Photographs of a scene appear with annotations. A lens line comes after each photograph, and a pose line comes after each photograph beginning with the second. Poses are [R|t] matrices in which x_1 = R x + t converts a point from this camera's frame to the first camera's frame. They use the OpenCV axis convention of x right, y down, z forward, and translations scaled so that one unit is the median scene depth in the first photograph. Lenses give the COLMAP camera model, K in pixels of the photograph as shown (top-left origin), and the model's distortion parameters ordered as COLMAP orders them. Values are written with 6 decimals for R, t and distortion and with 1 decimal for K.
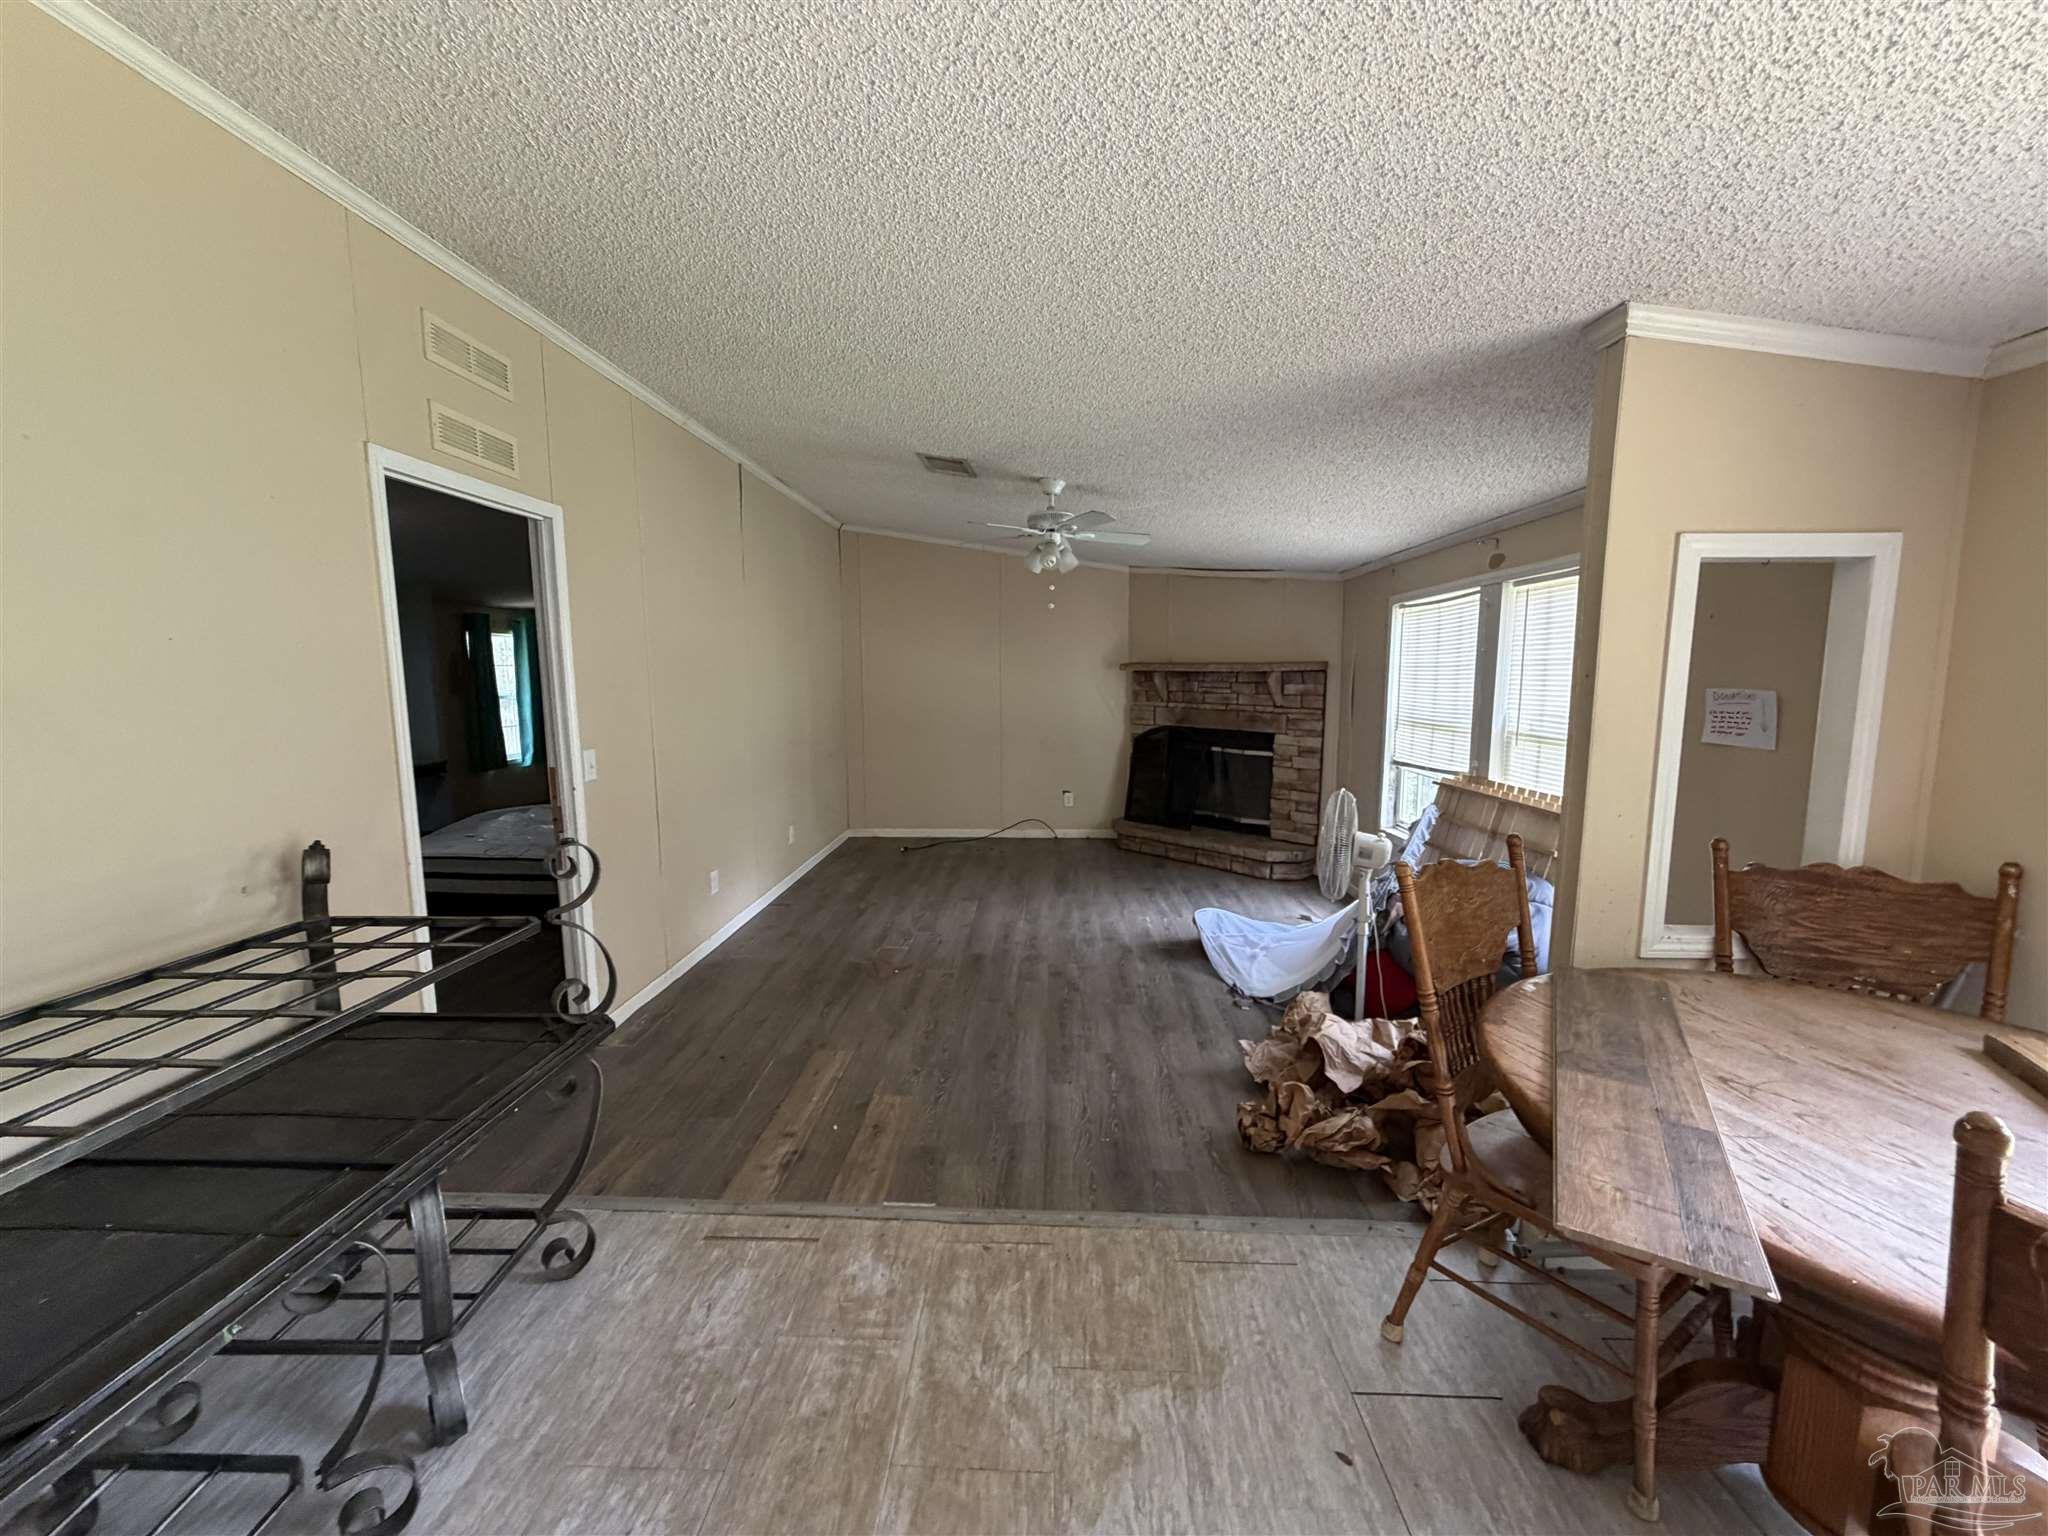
lens RADIAL K [[814.8, 0, 1022.8], [0, 814.8, 769.2], [0, 0, 1]] dist [0.000302, -0.000458]
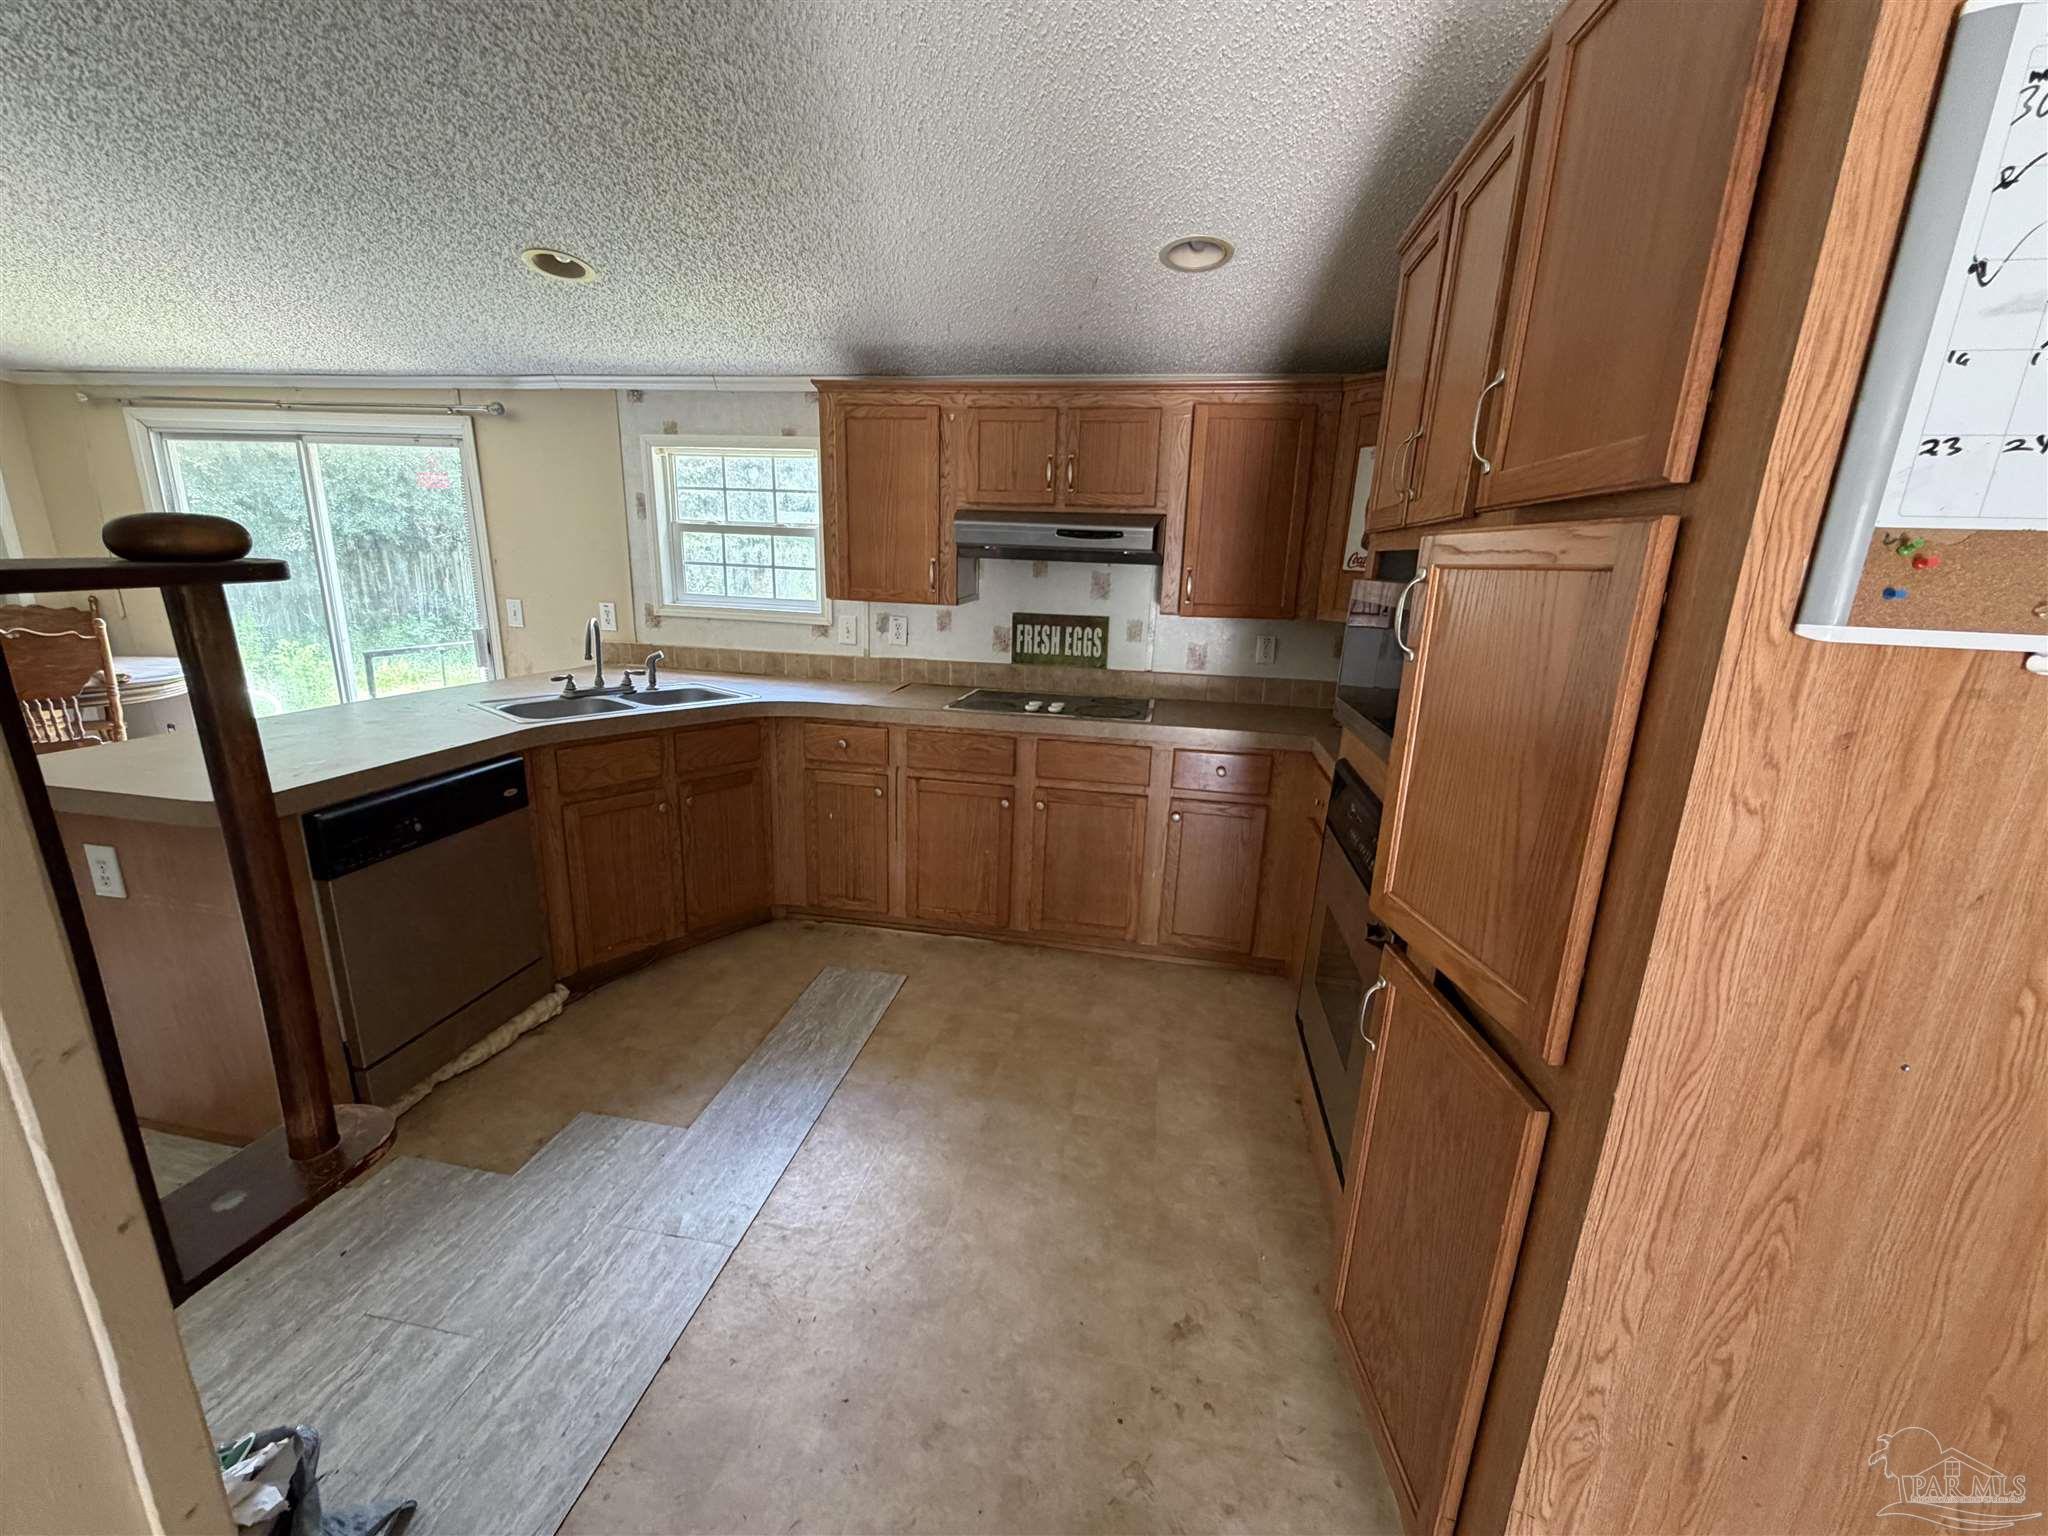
lens RADIAL K [[814.8, 0, 1028.7], [0, 814.8, 773.0], [0, 0, 1]] dist [0.000302, -0.000458]
pose [[0.135196, -0.247582, 0.959388, -0.454982], [0.075436, 0.968039, 0.239184, 0.127347], [-0.987943, 0.040035, 0.149551, -1.073072]]
